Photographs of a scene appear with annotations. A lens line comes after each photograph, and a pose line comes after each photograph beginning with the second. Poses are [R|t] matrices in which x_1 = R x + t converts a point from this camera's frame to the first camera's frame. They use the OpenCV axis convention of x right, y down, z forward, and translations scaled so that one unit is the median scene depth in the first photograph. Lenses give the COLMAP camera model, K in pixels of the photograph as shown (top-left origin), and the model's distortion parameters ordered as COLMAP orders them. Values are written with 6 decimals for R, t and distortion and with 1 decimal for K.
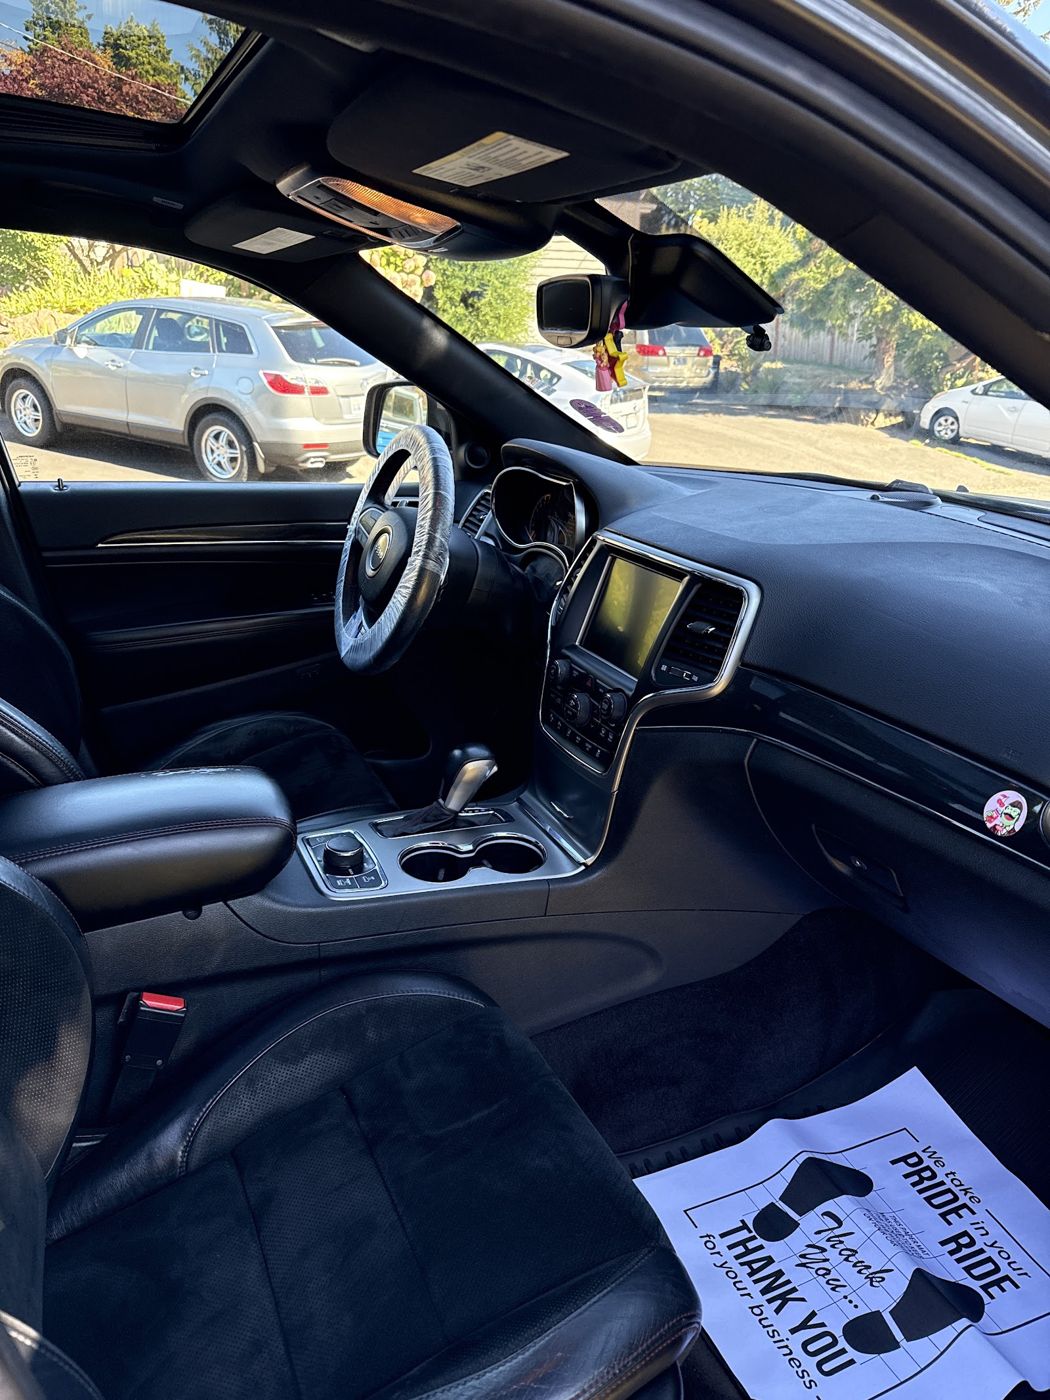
lens RADIAL K [[924.7, 0, 522.5], [0, 924.7, 706.0], [0, 0, 1]] dist [-0.000088, 0.001133]
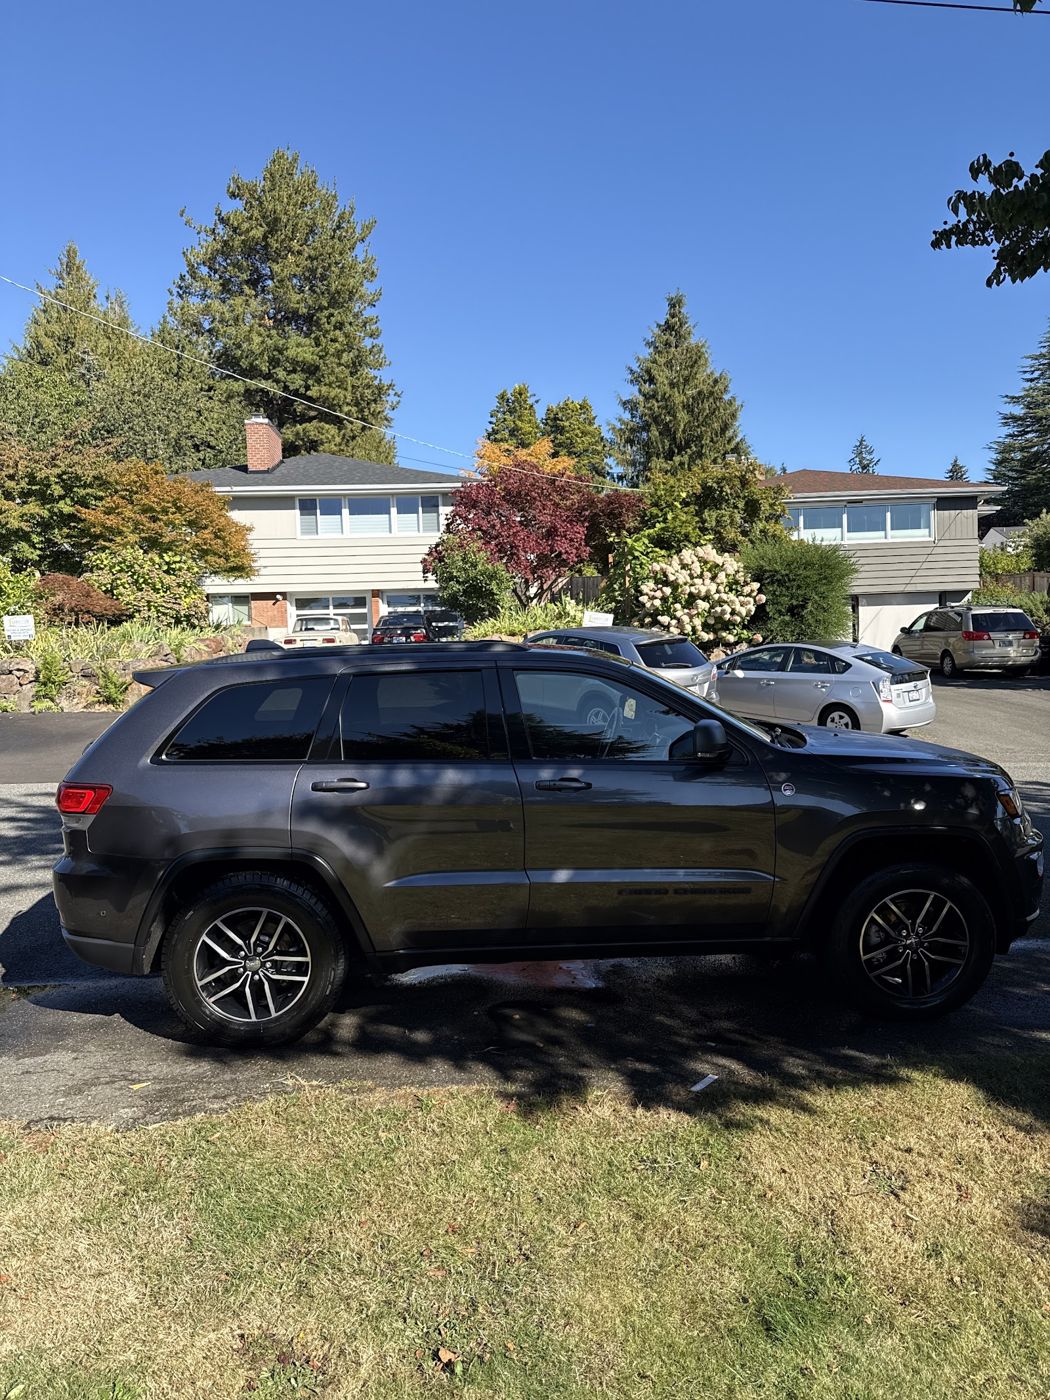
lens RADIAL K [[924.7, 0, 523.7], [0, 924.7, 700.4], [0, 0, 1]] dist [-0.000088, 0.001133]
pose [[0.920490, -0.021480, -0.390175, 0.082896], [-0.094066, 0.956947, -0.274599, 0.062518], [0.379275, 0.289468, 0.878840, -0.211804]]
